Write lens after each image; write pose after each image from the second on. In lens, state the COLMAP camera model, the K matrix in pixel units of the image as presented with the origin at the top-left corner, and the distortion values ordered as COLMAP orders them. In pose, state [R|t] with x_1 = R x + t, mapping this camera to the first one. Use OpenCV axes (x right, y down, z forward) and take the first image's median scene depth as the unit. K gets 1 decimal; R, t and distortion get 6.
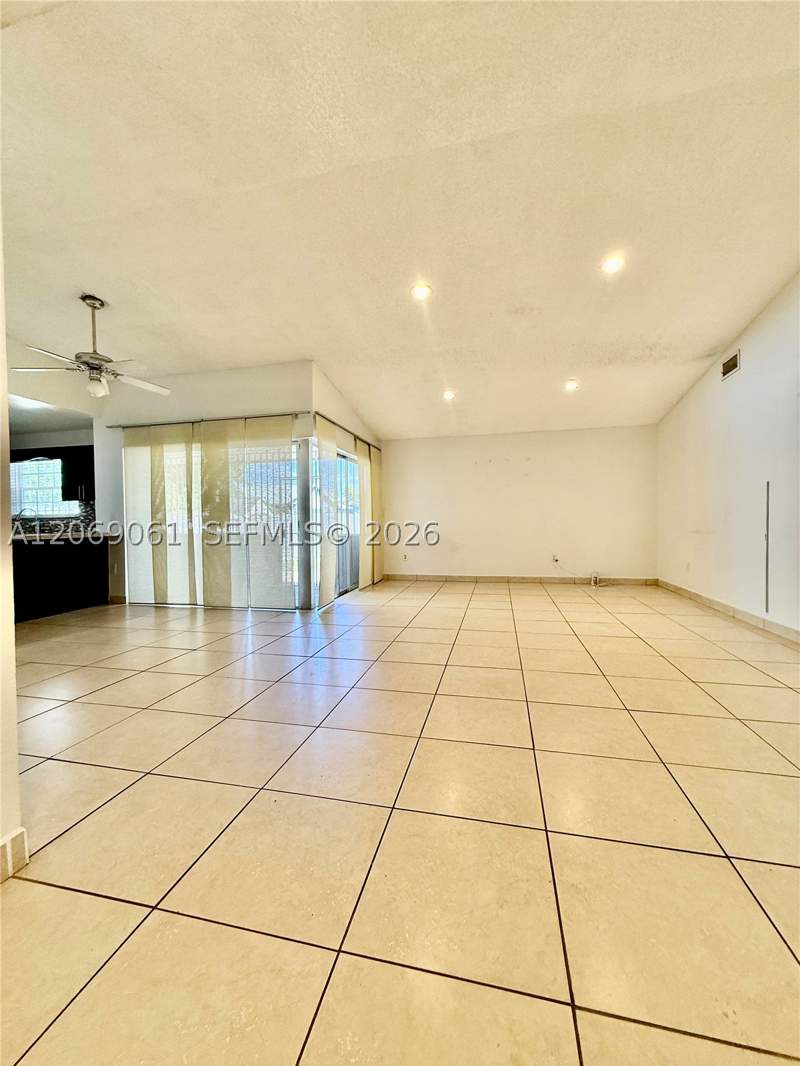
lens RADIAL K [[425.6, 0, 402.4], [0, 425.6, 530.7], [0, 0, 1]] dist [0.001036, 0.000020]
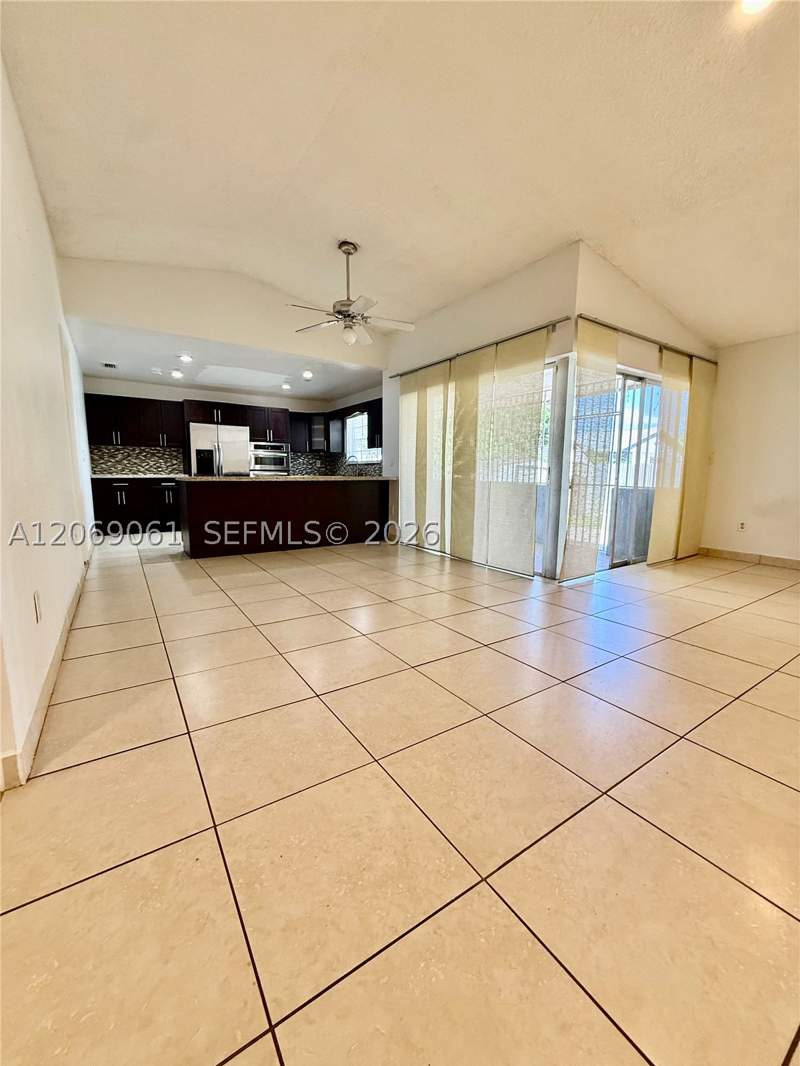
lens RADIAL K [[425.6, 0, 400.7], [0, 425.6, 532.4], [0, 0, 1]] dist [0.001036, 0.000020]
pose [[0.726350, 0.110831, -0.678330, 0.099655], [-0.030486, 0.991137, 0.129295, 0.003156], [0.686648, -0.073234, 0.723292, 0.219071]]
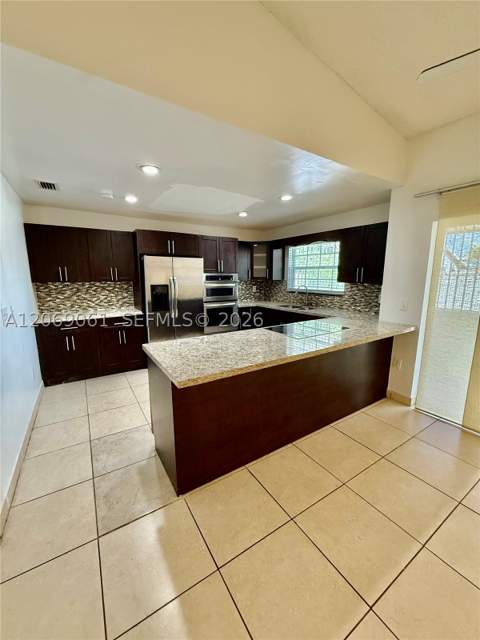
lens RADIAL K [[255.5, 0, 240.1], [0, 255.5, 318.7], [0, 0, 1]] dist [0.001036, 0.000020]
pose [[0.710880, 0.128793, -0.691421, -0.576679], [-0.021326, 0.986585, 0.161847, -0.086940], [0.702990, -0.100309, 0.704090, 0.412539]]
